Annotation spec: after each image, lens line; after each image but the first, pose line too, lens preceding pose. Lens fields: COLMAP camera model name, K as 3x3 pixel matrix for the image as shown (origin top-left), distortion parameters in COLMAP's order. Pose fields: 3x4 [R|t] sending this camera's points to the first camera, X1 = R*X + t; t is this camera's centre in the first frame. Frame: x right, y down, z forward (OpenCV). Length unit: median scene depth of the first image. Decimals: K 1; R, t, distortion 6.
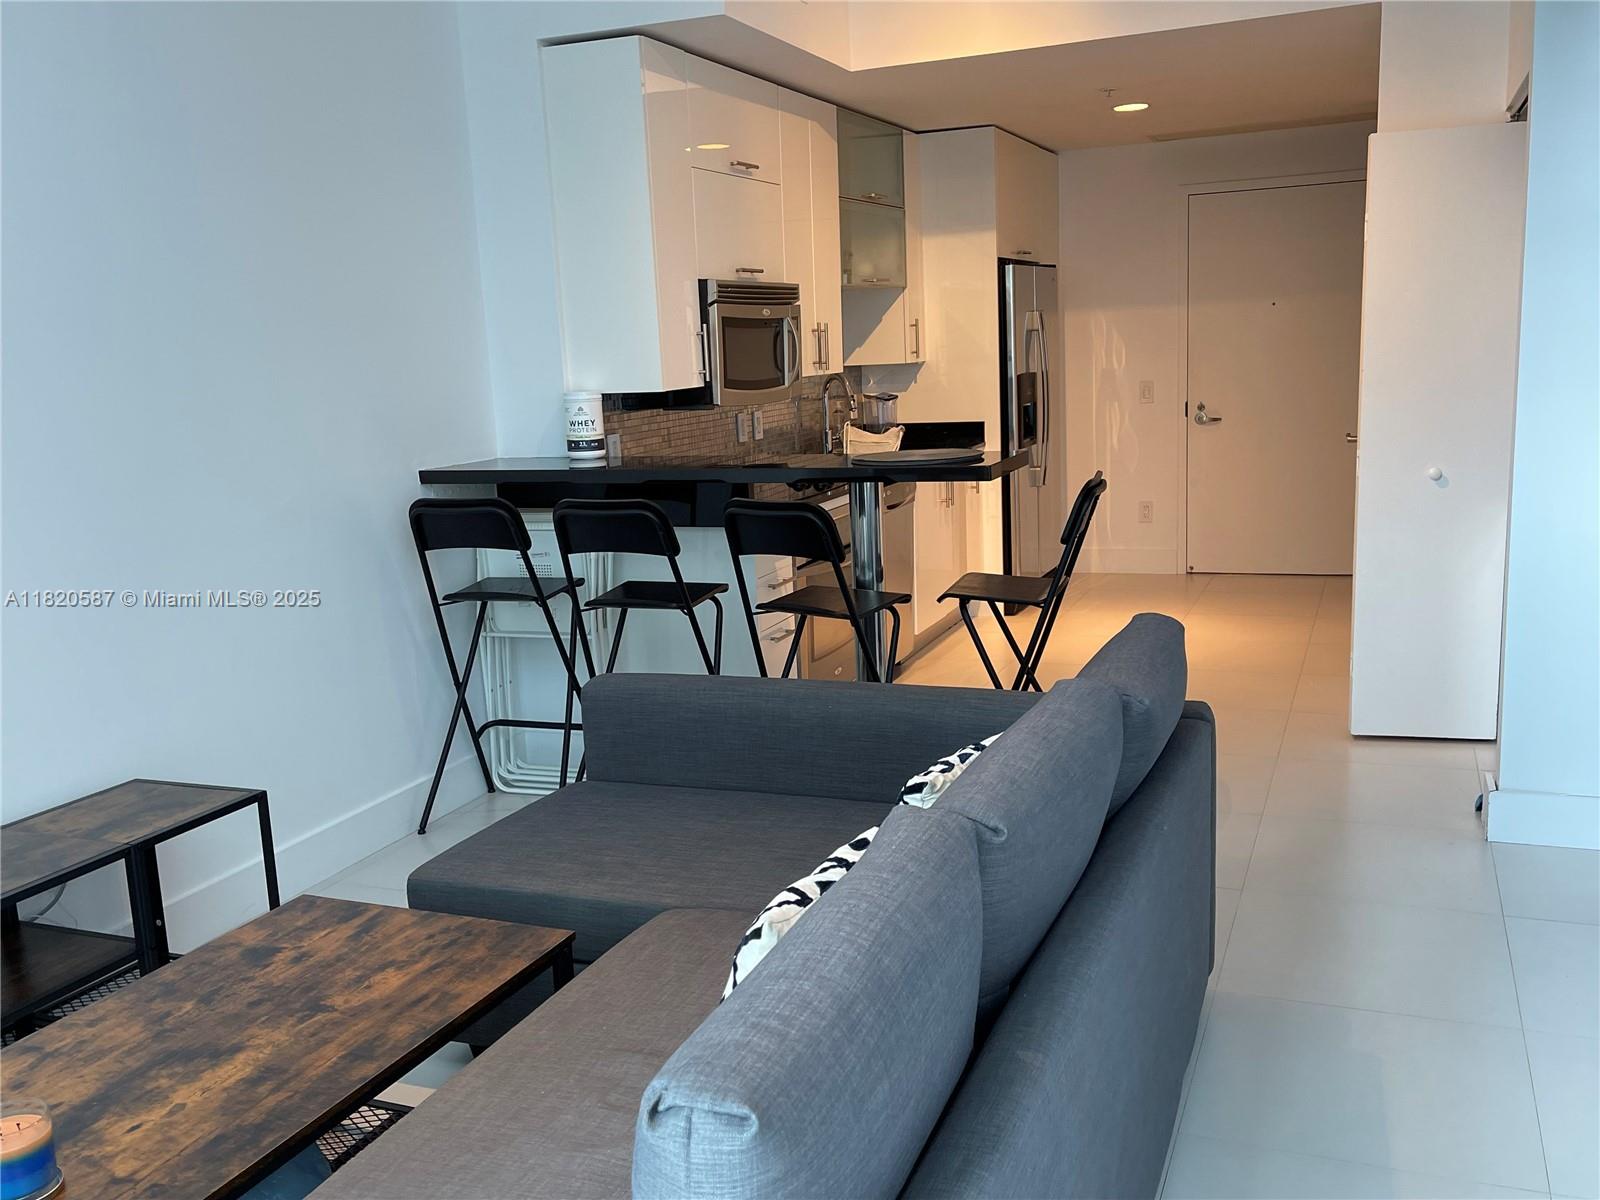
lens RADIAL K [[1433.0, 0, 800.0], [0, 1433.0, 600.0], [0, 0, 1]] dist [0.058843, -0.021645]
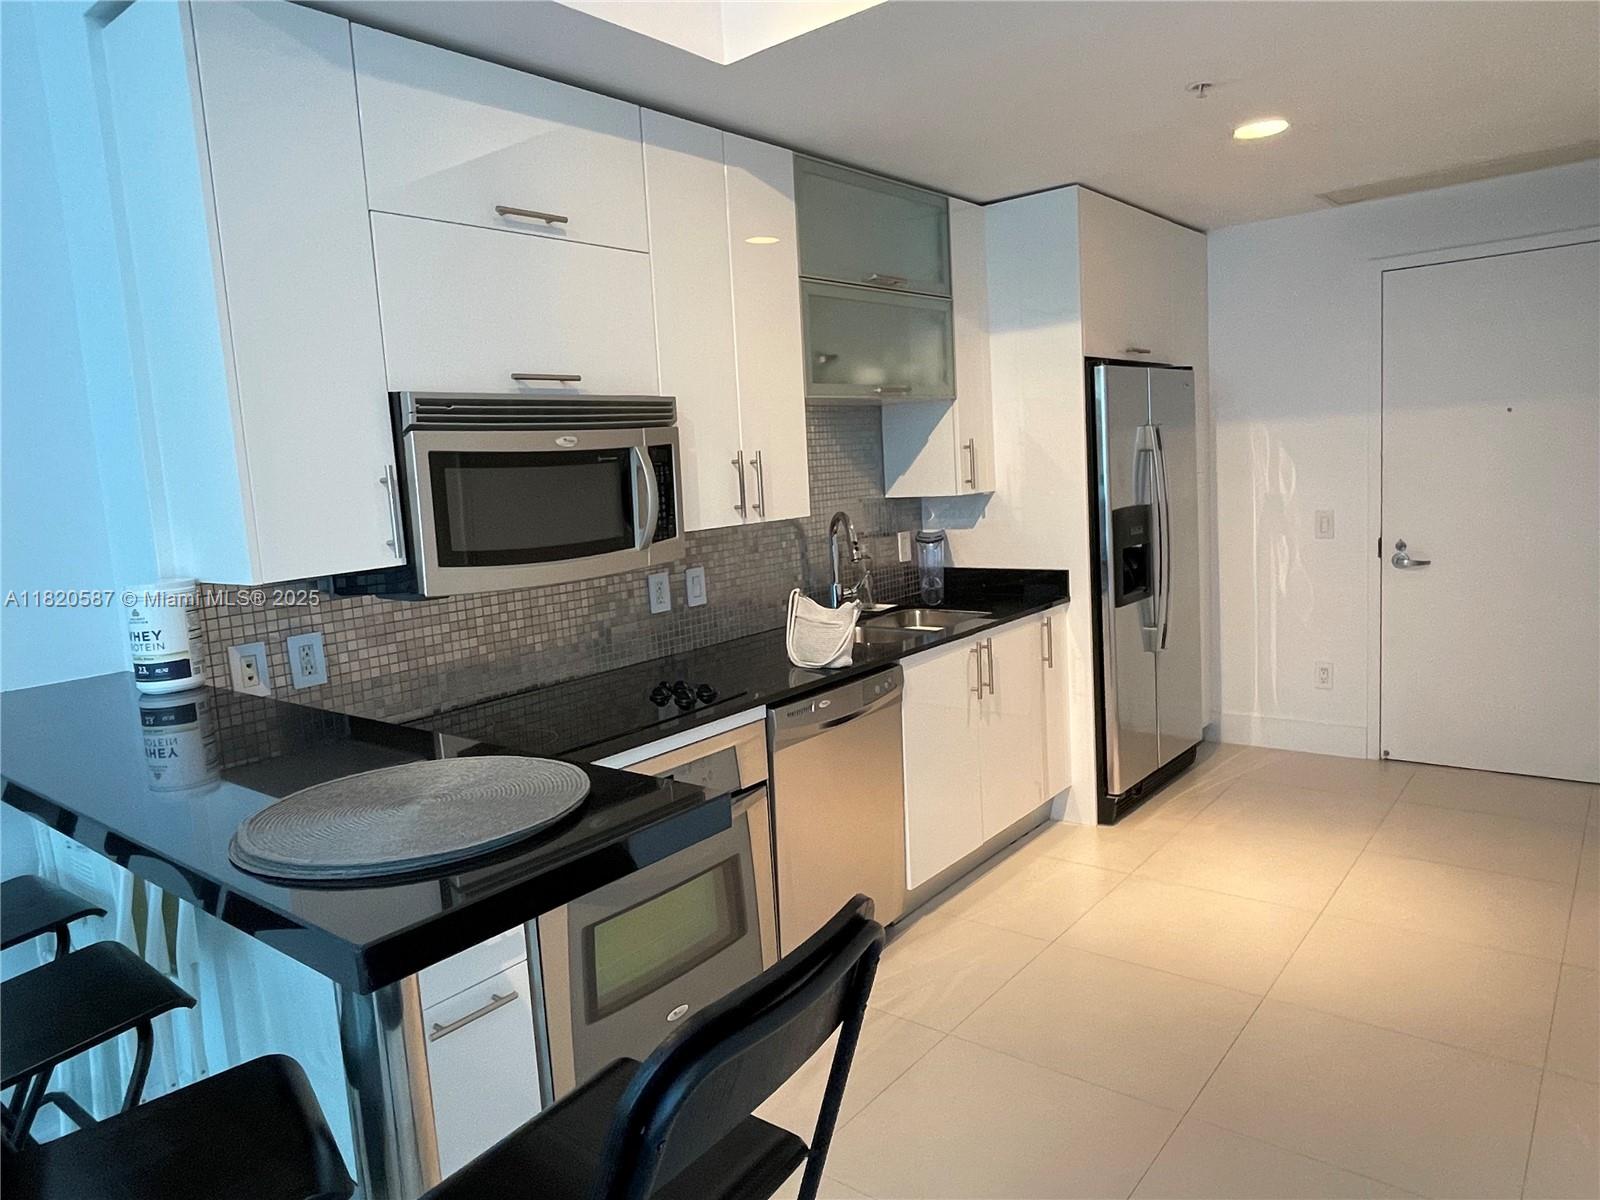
lens RADIAL K [[1051.6, 0, 776.9], [0, 1051.6, 591.3], [0, 0, 1]] dist [0.023808, -0.067906]
pose [[0.953259, 0.024300, -0.301174, 0.227823], [-0.037492, 0.998570, -0.038097, -0.131438], [0.299818, 0.047608, 0.952808, 0.644515]]
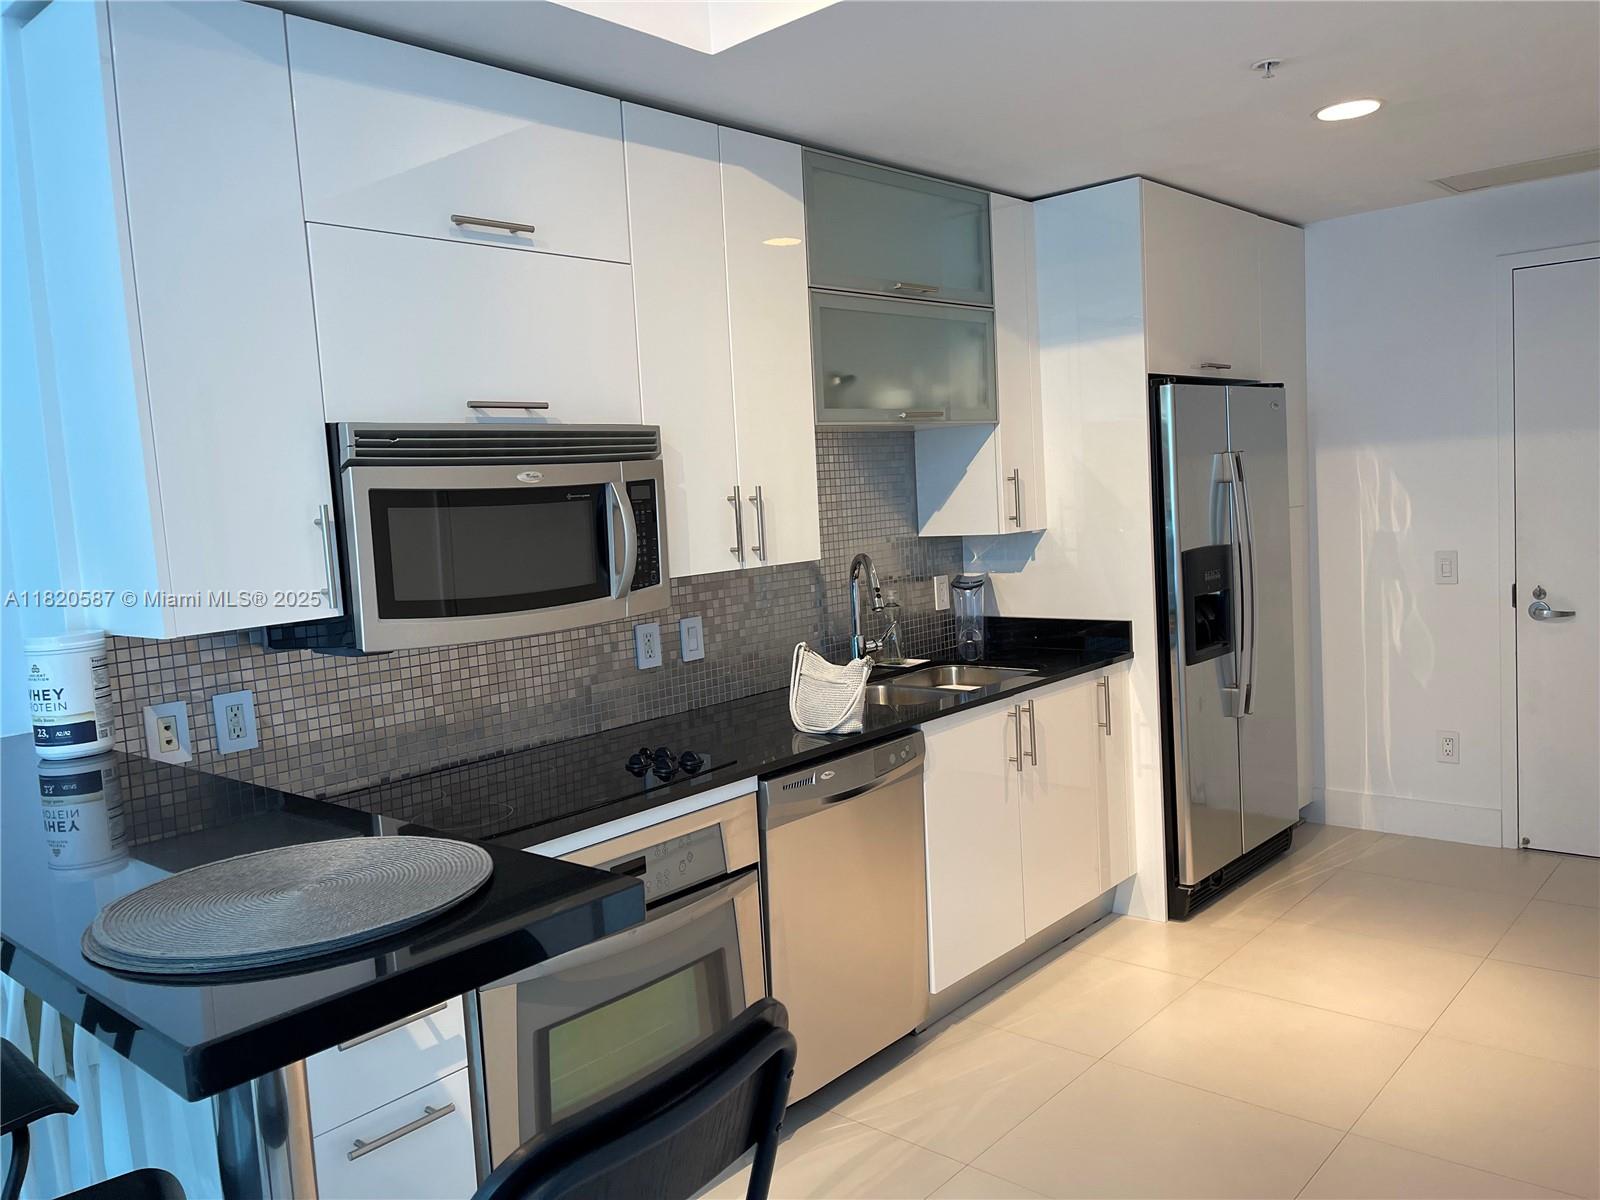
lens RADIAL K [[1220.6, 0, 783.5], [0, 1220.6, 602.2], [0, 0, 1]] dist [0.060426, -0.074493]
pose [[0.939547, 0.019738, -0.341850, 0.259780], [-0.044777, 0.996847, -0.065509, -0.136179], [0.339480, 0.076856, 0.937468, 0.642830]]
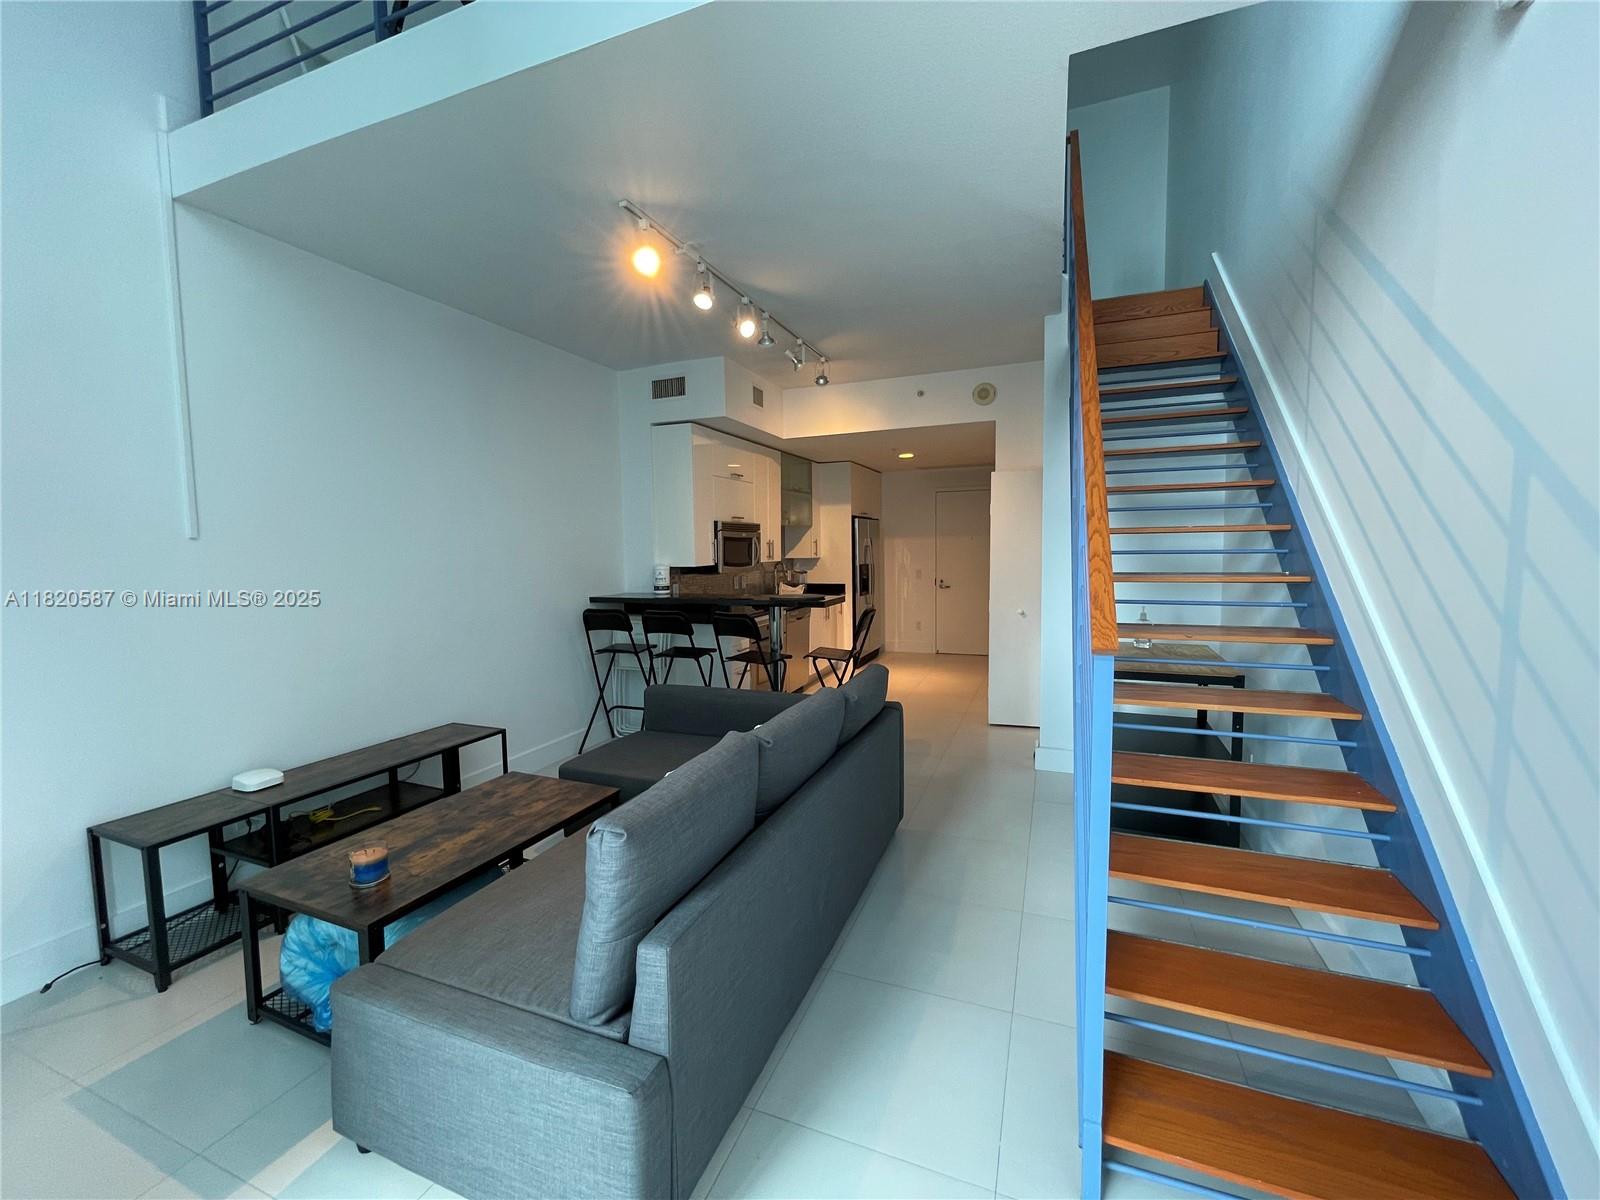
lens RADIAL K [[650.4, 0, 792.9], [0, 650.4, 590.3], [0, 0, 1]] dist [-0.002655, 0.000471]
pose [[0.999500, 0.031157, 0.005404, 0.059030], [-0.030360, 0.993291, -0.111582, 0.007656], [-0.008844, 0.111362, 0.993741, -0.058189]]
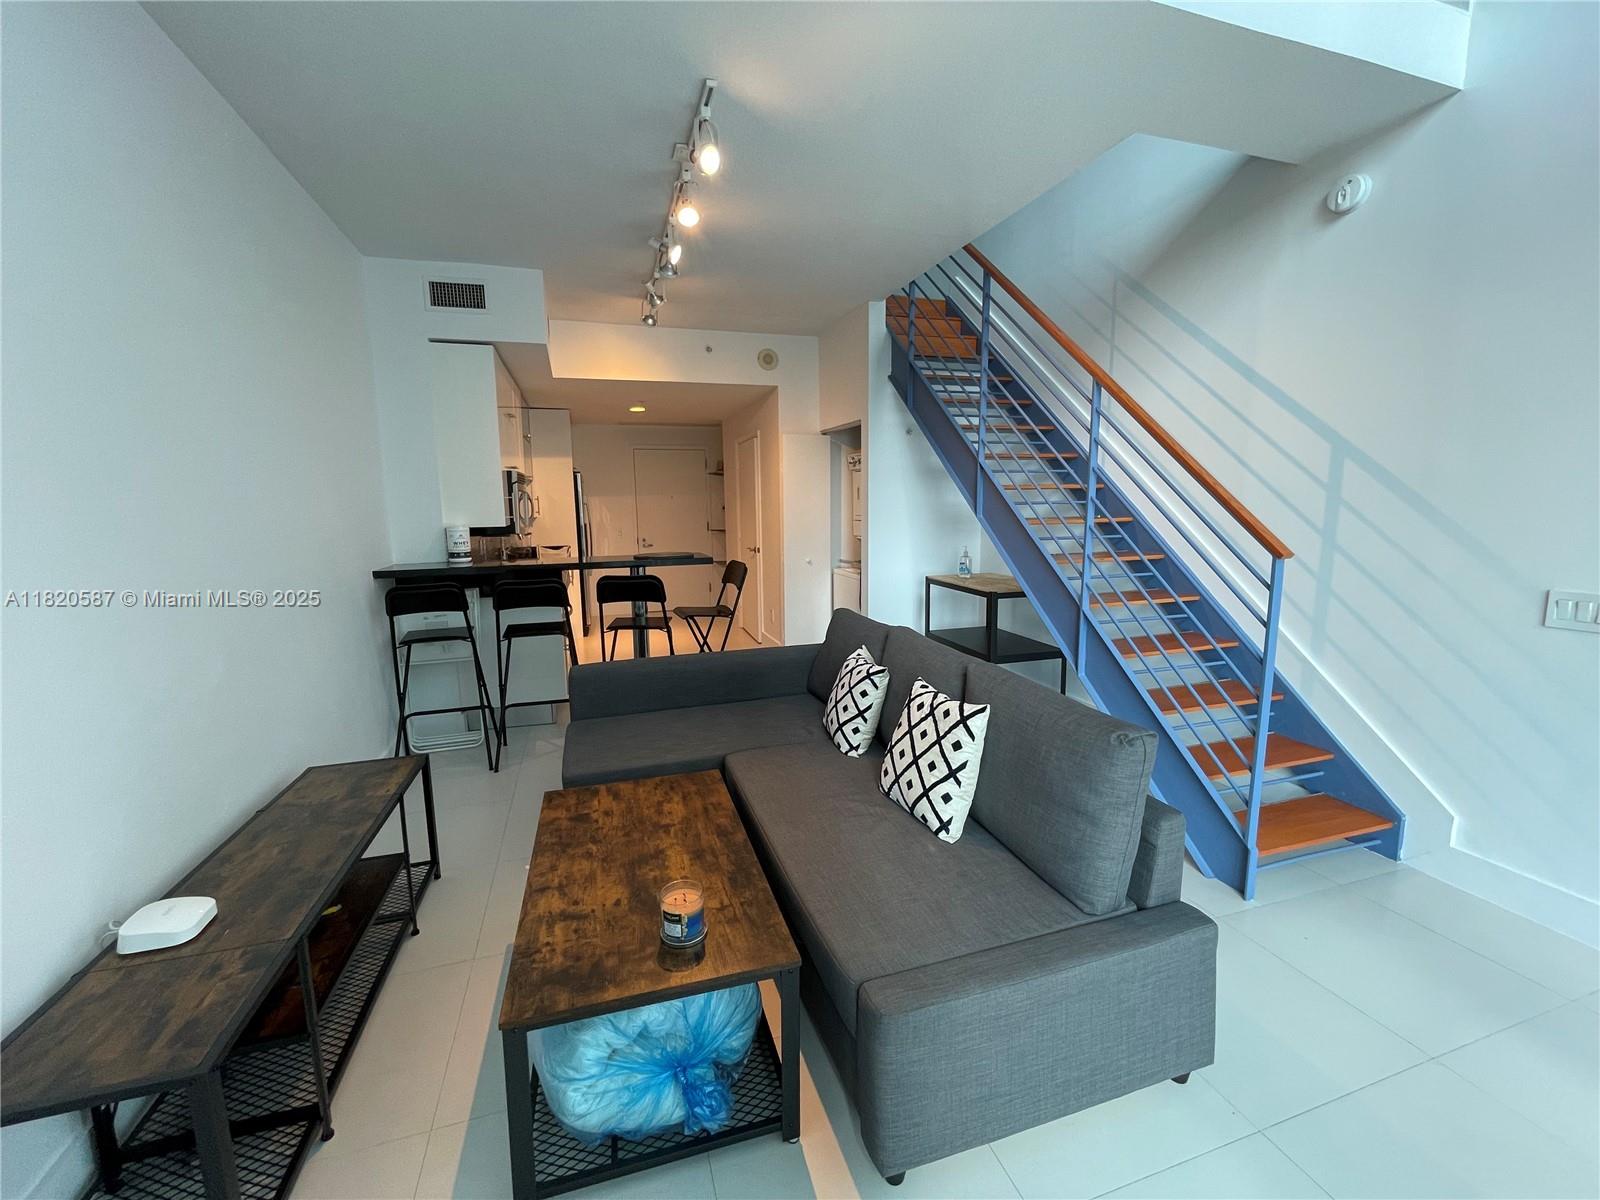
lens RADIAL K [[650.4, 0, 792.9], [0, 650.4, 590.3], [0, 0, 1]] dist [-0.002655, 0.000471]
pose [[0.771111, -0.052886, 0.634500, -0.348926], [0.093309, 0.995171, -0.030451, 0.003002], [-0.629826, 0.082686, 0.772323, 0.085937]]
